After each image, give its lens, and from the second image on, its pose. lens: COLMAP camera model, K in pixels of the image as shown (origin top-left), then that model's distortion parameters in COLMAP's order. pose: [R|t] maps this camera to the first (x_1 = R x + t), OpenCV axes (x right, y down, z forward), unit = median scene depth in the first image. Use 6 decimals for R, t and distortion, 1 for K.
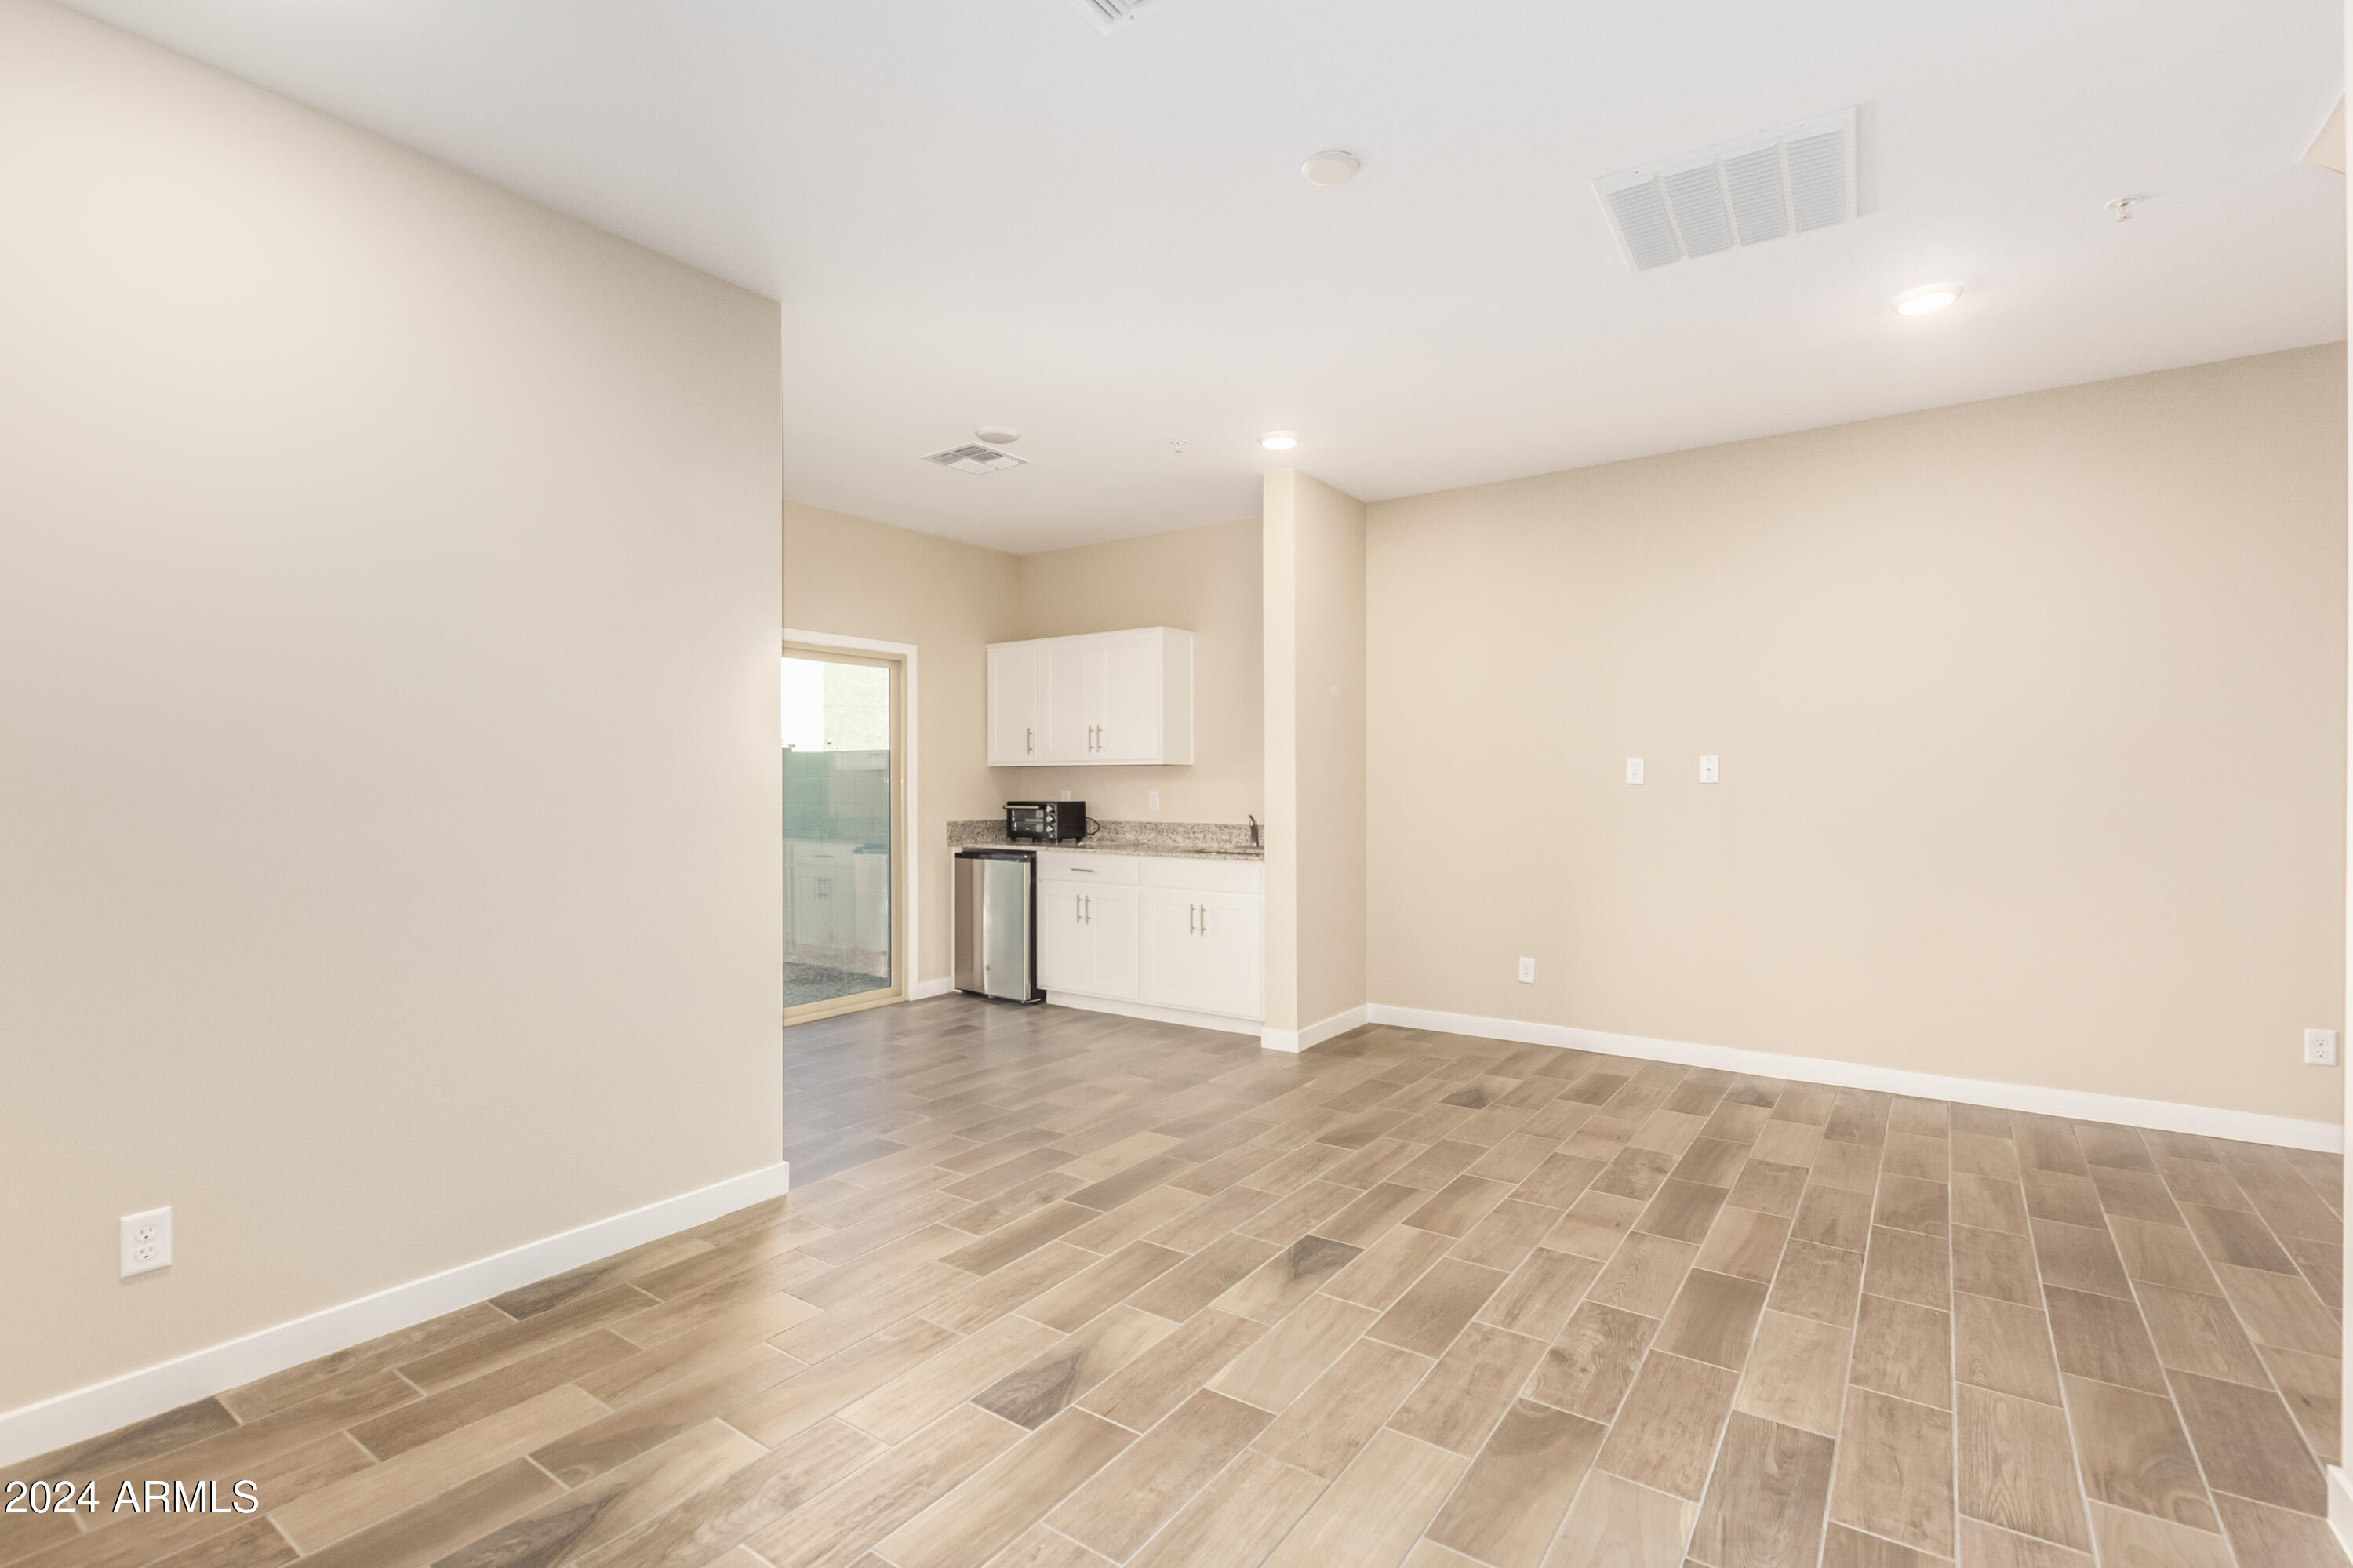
lens RADIAL K [[1084.8, 0, 1176.5], [0, 1084.8, 784.0], [0, 0, 1]] dist [0.002609, -0.005900]
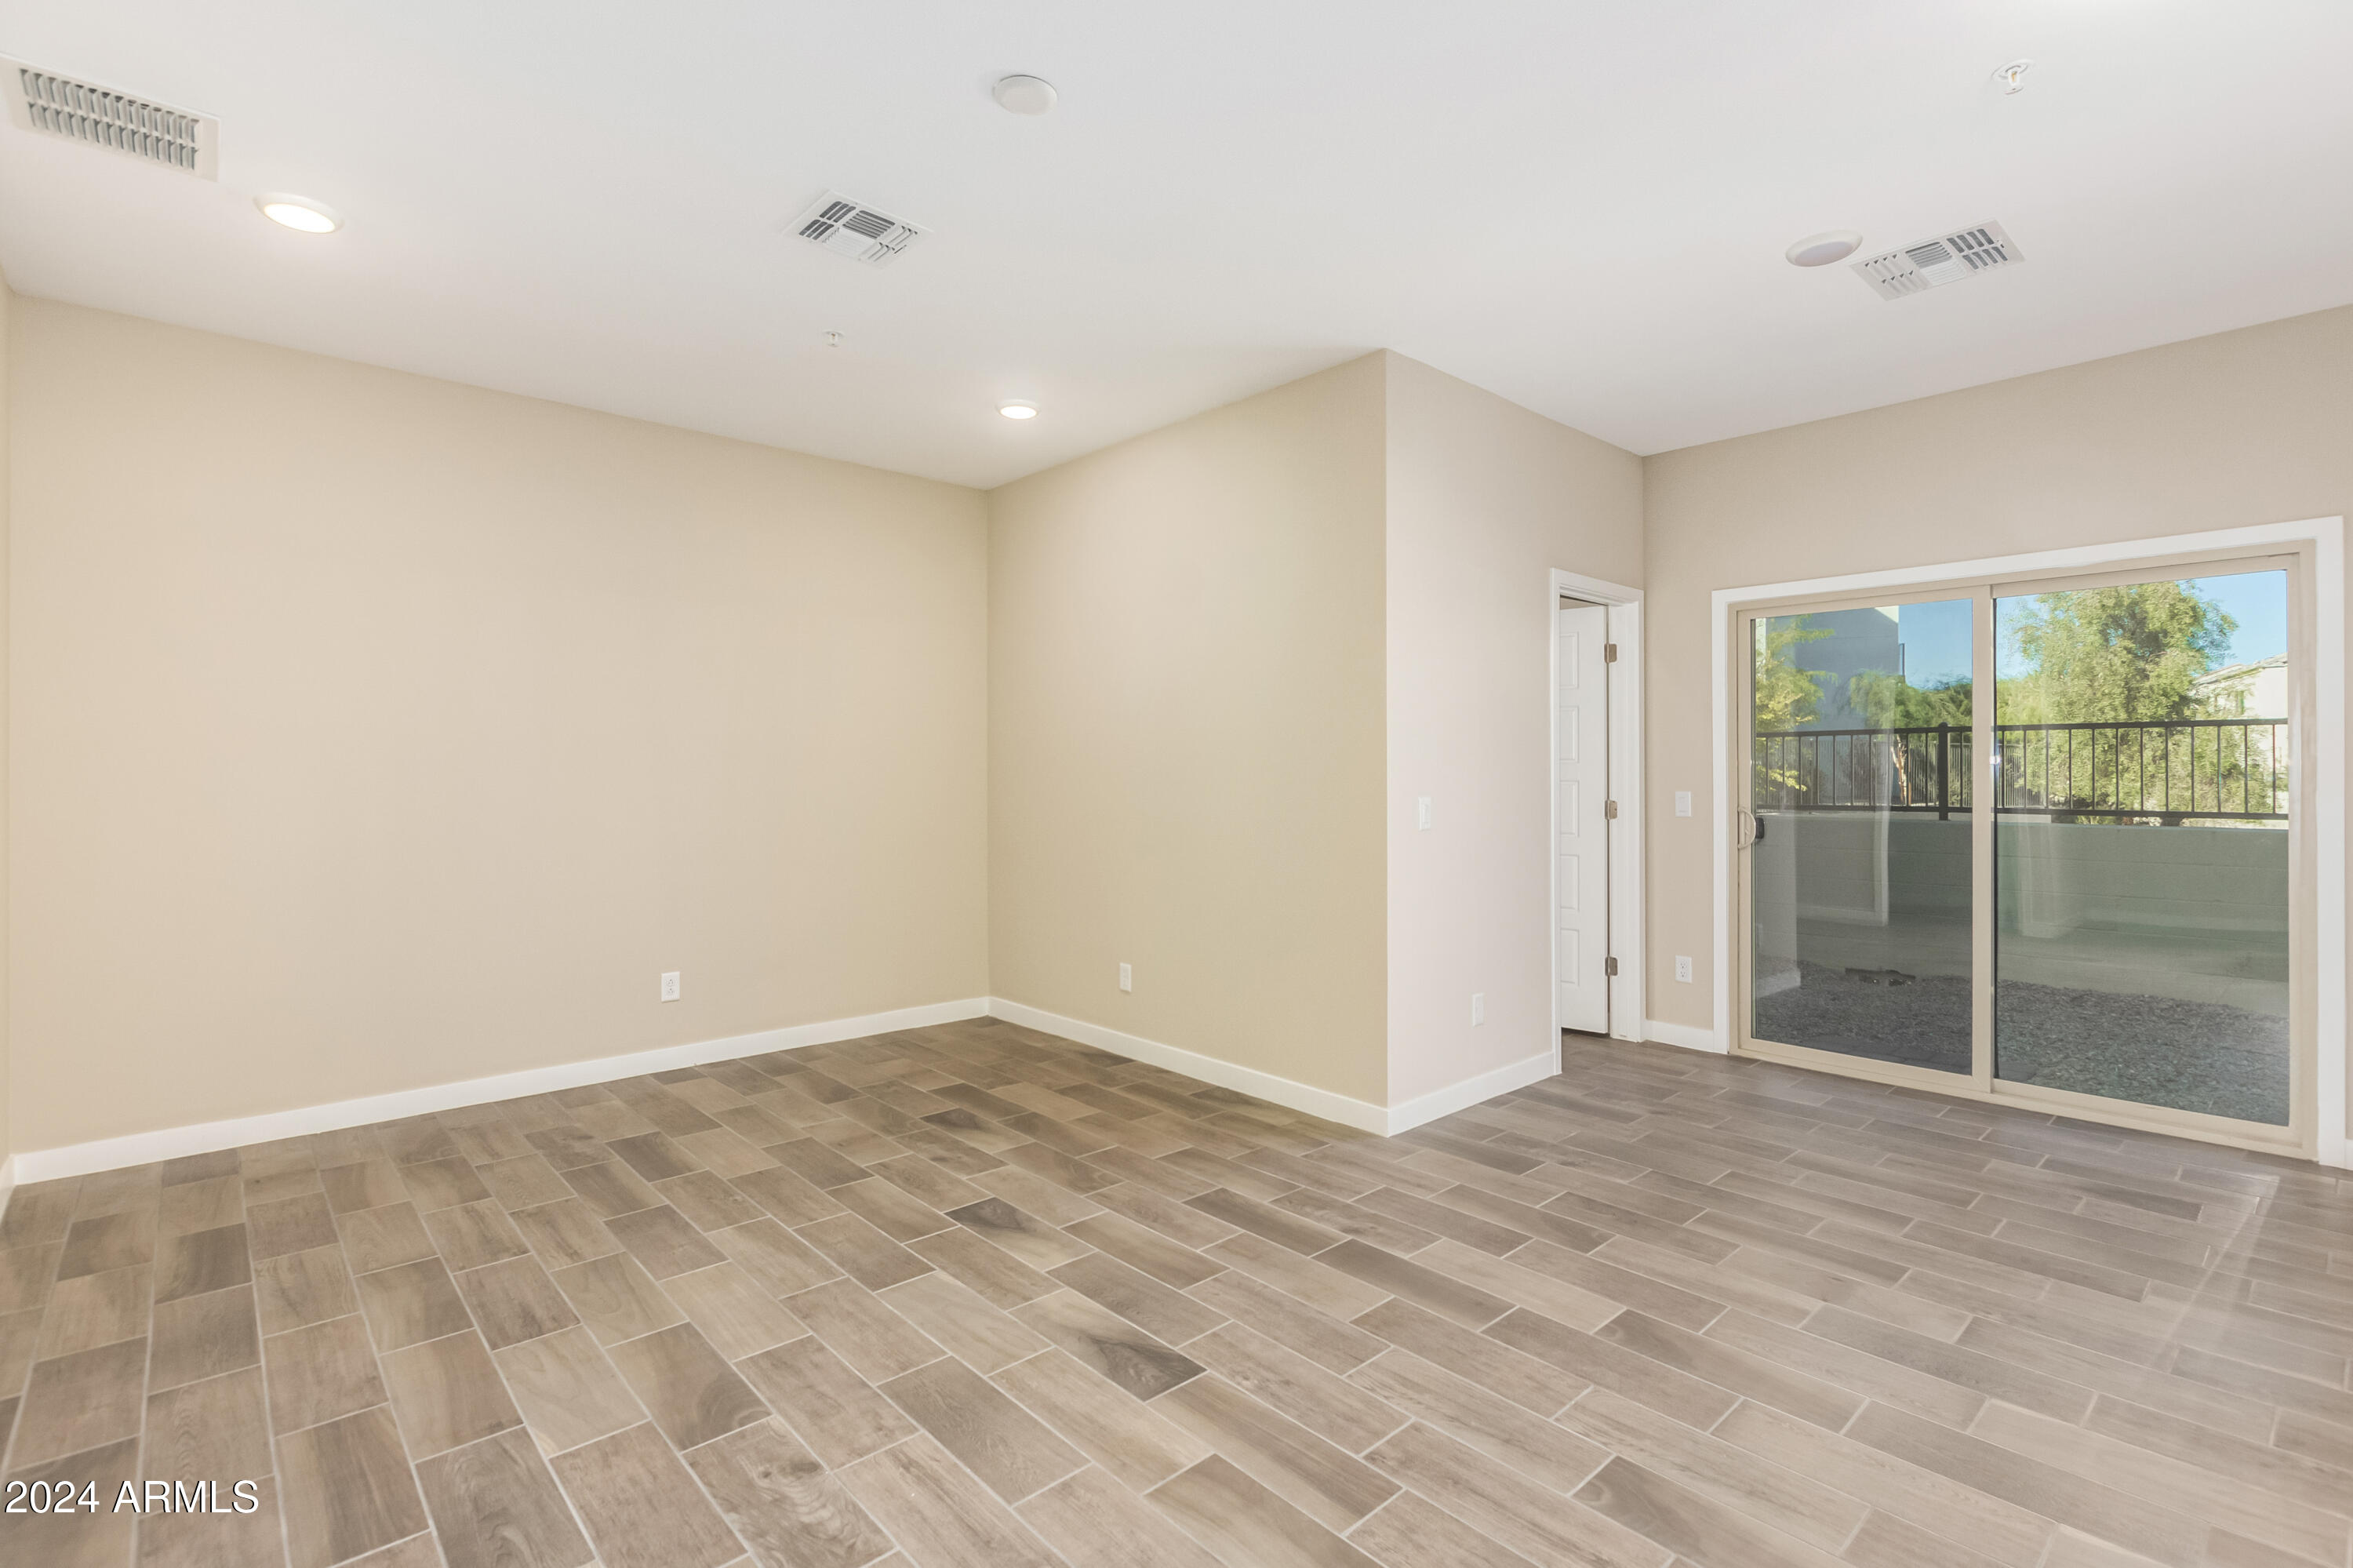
lens RADIAL K [[1084.8, 0, 1176.5], [0, 1084.8, 784.0], [0, 0, 1]] dist [0.002609, -0.005900]
pose [[-0.220846, 0.012841, -0.975224, 1.025691], [0.000883, 0.999916, 0.012966, -0.001060], [0.975308, 0.002002, -0.220839, 1.374755]]
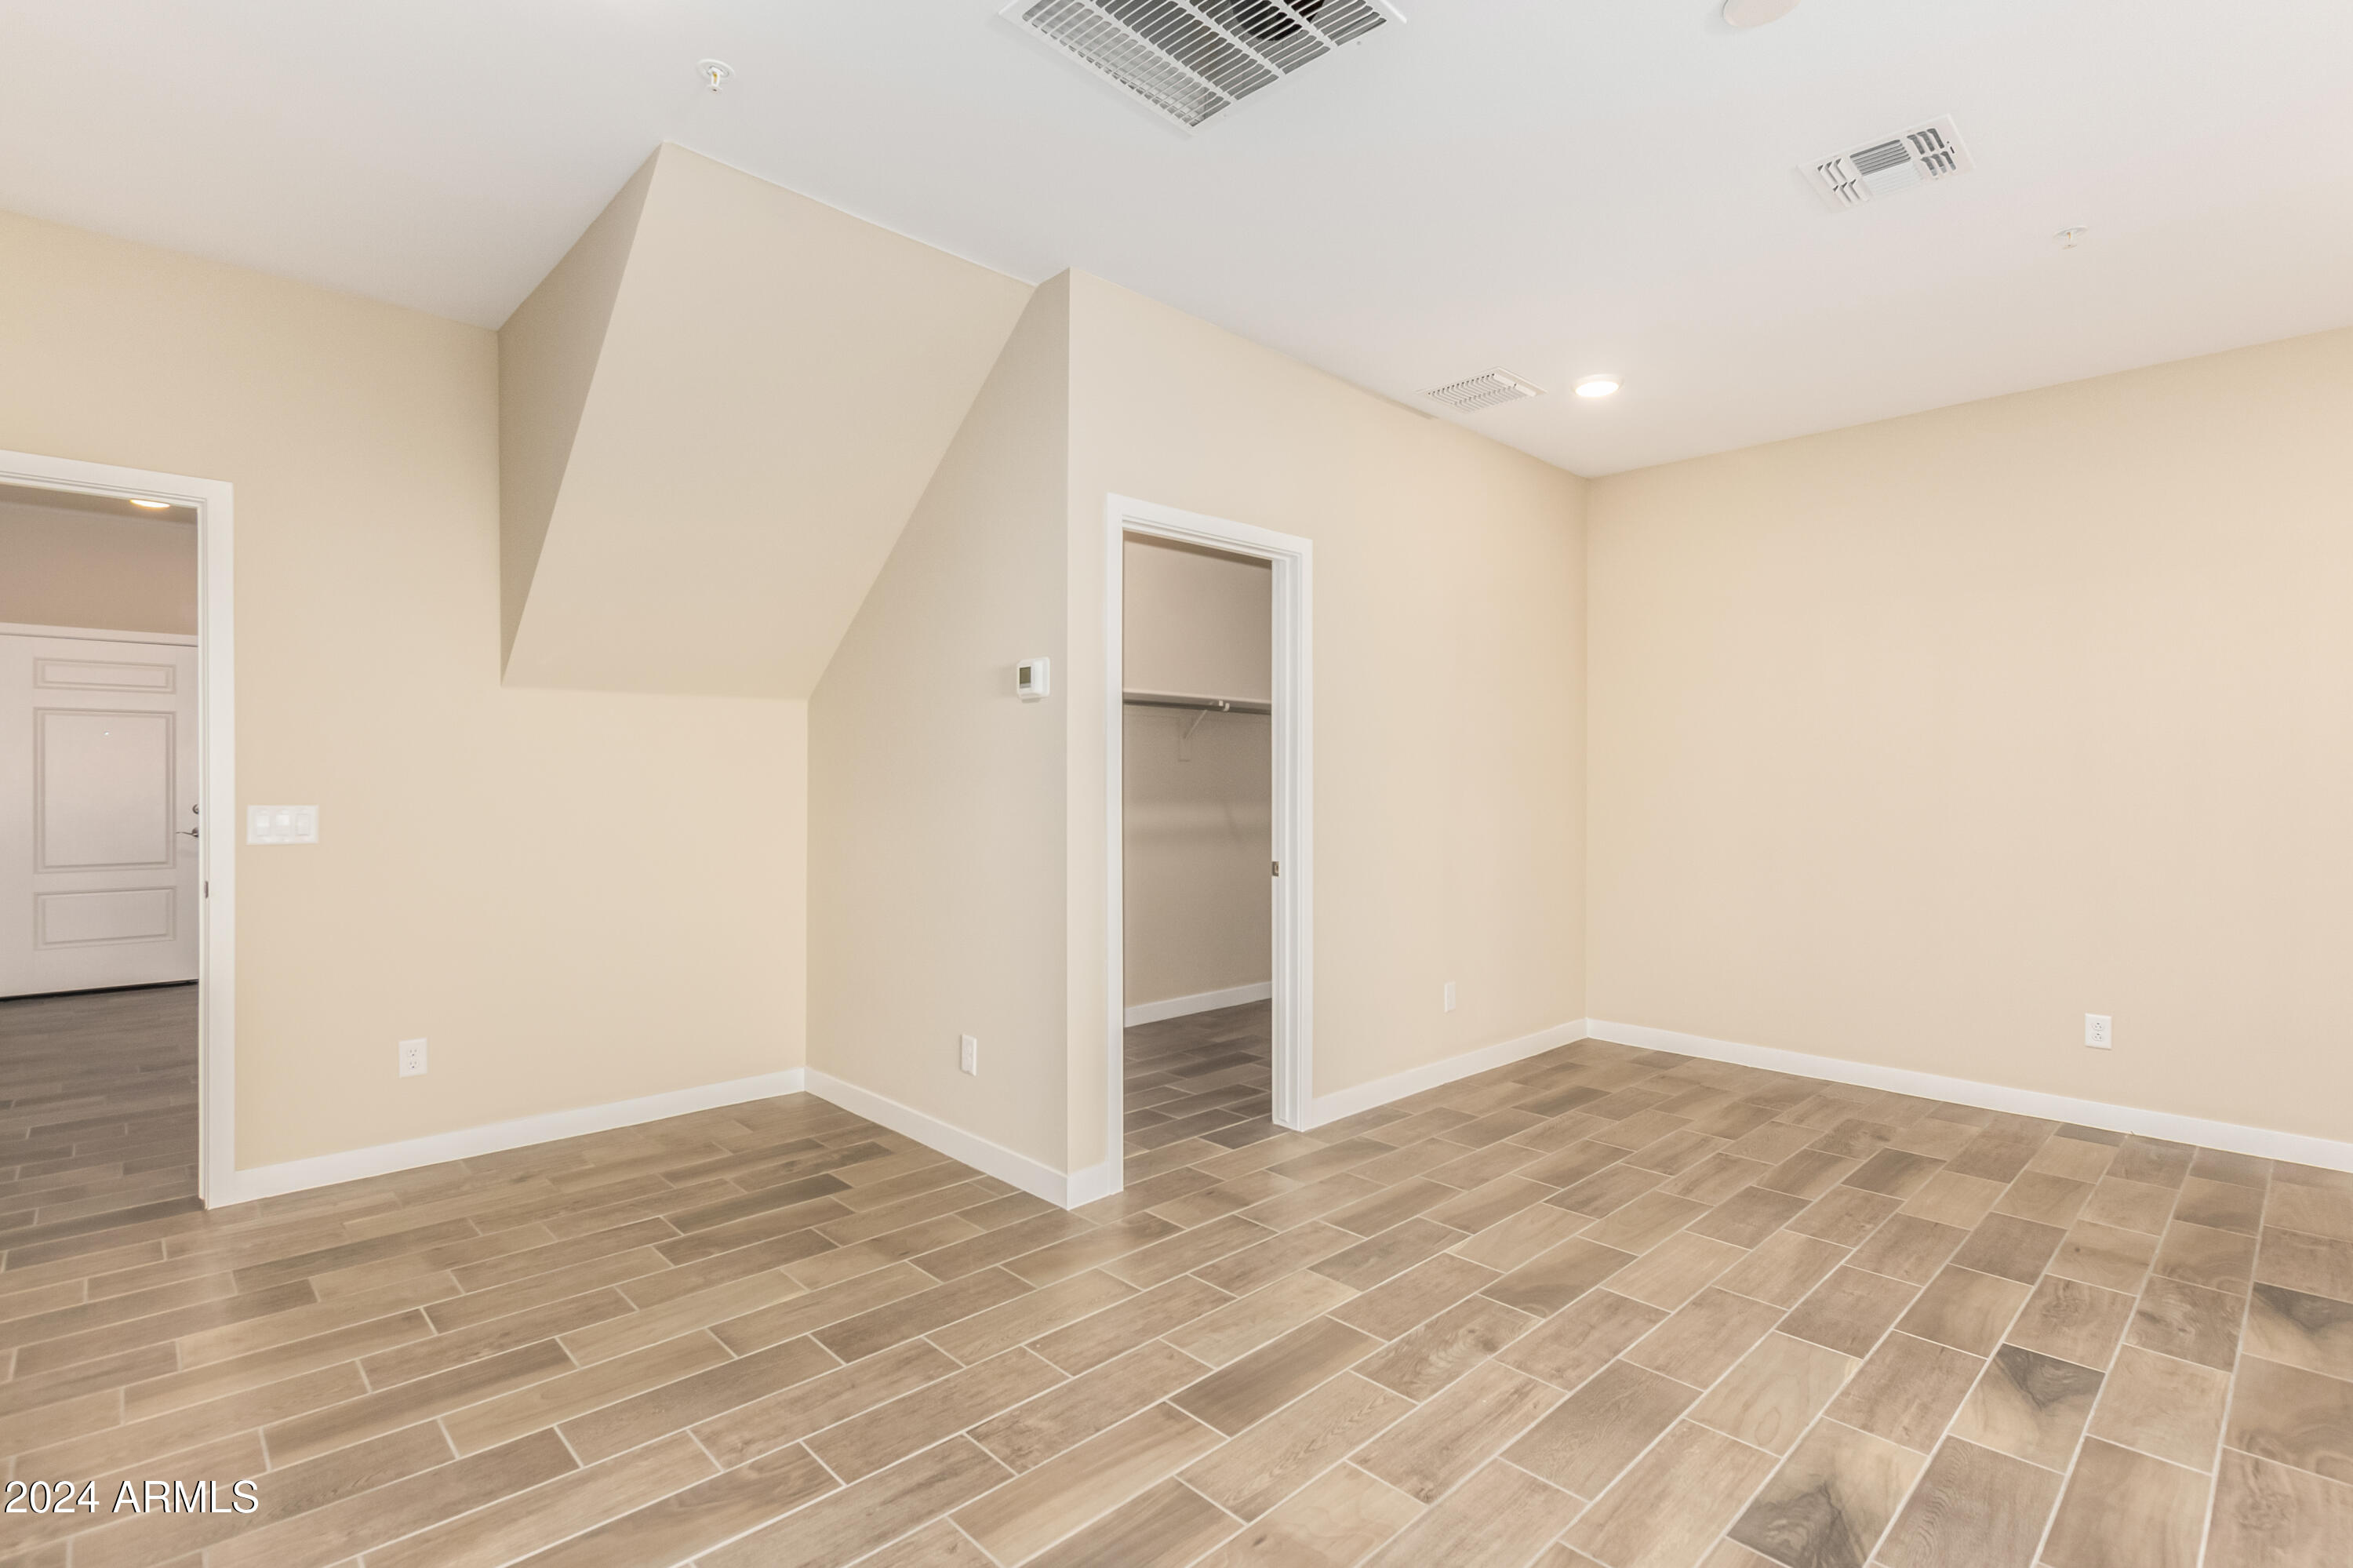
lens RADIAL K [[1084.8, 0, 1176.5], [0, 1084.8, 784.0], [0, 0, 1]] dist [0.002609, -0.005900]
pose [[-0.980131, -0.001340, 0.198345, 0.413027], [-0.000442, 0.999989, 0.004576, 0.006231], [-0.198349, 0.004398, -0.980122, 1.920702]]
